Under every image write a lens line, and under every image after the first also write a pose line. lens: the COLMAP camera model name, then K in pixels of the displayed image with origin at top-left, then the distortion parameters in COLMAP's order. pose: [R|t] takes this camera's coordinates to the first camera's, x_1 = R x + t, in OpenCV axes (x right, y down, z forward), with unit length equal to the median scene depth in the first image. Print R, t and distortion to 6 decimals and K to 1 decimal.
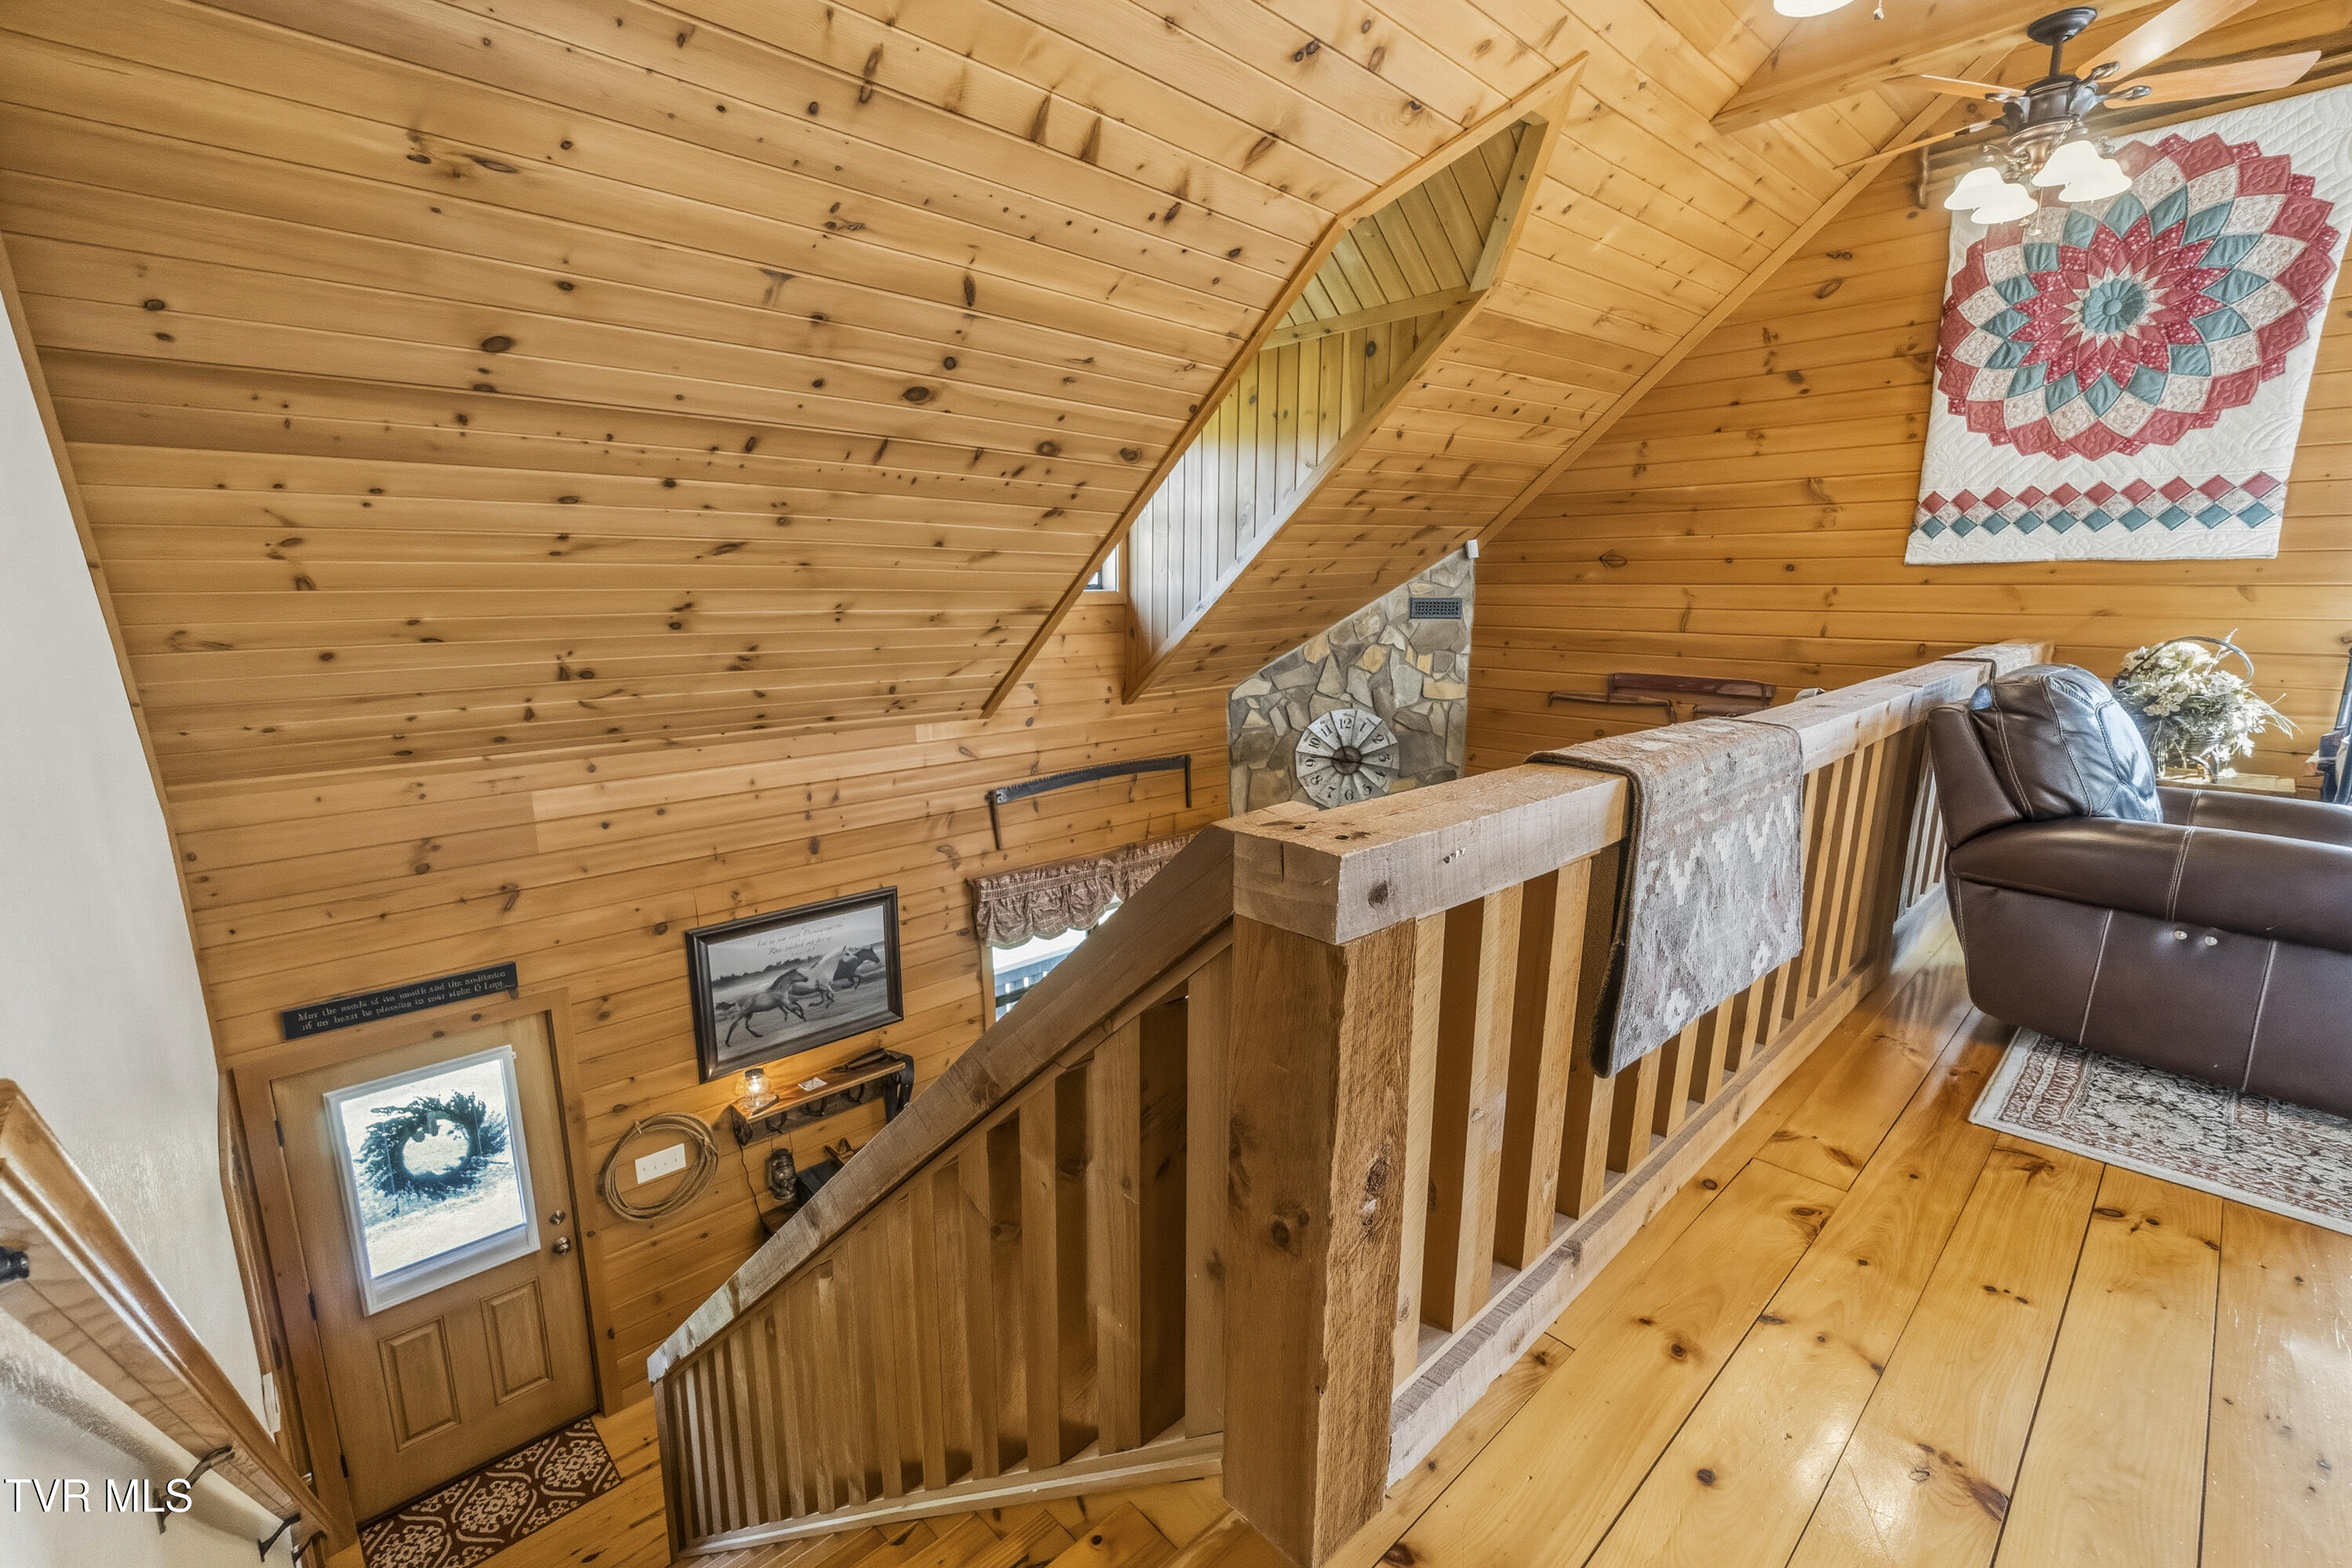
lens RADIAL K [[1023.2, 0, 1169.0], [0, 1023.2, 794.3], [0, 0, 1]] dist [-0.010947, 0.002607]
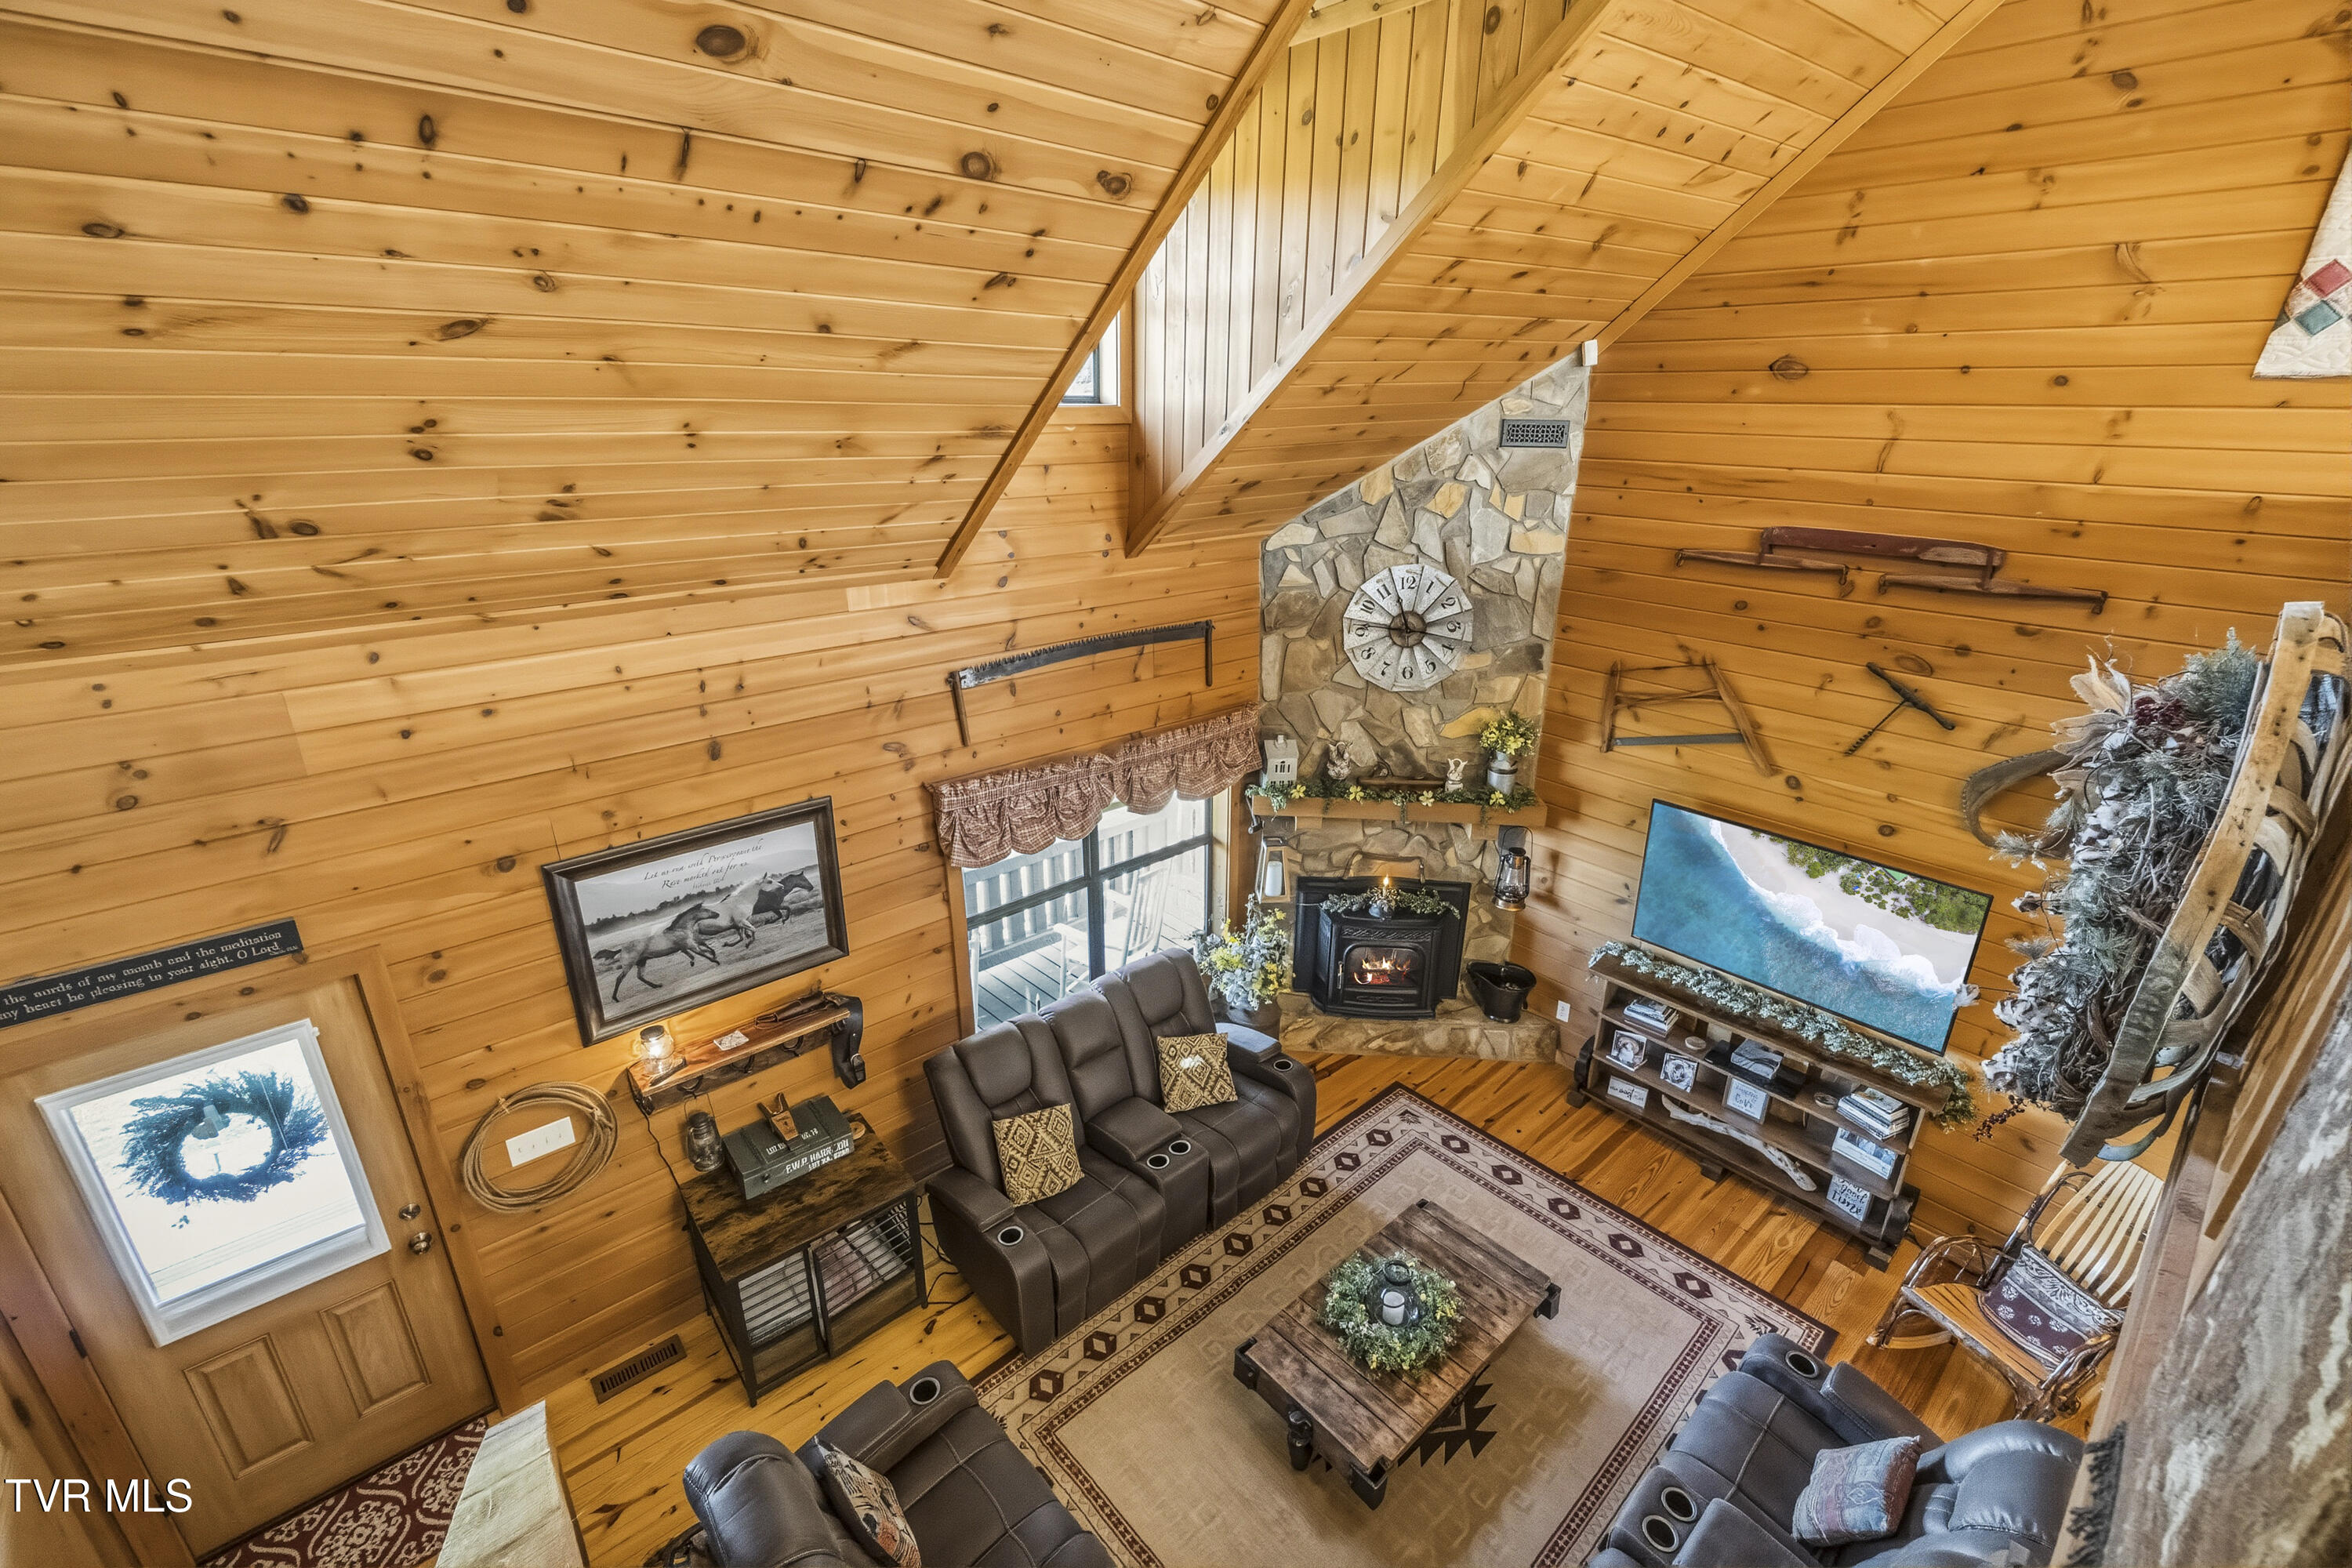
lens RADIAL K [[1023.2, 0, 1171.5], [0, 1023.2, 798.7], [0, 0, 1]] dist [-0.010947, 0.002607]
pose [[0.999388, 0.020128, -0.028597, 0.020890], [-0.014995, 0.985409, 0.169539, -0.051248], [0.031592, -0.169007, 0.985108, 0.259989]]
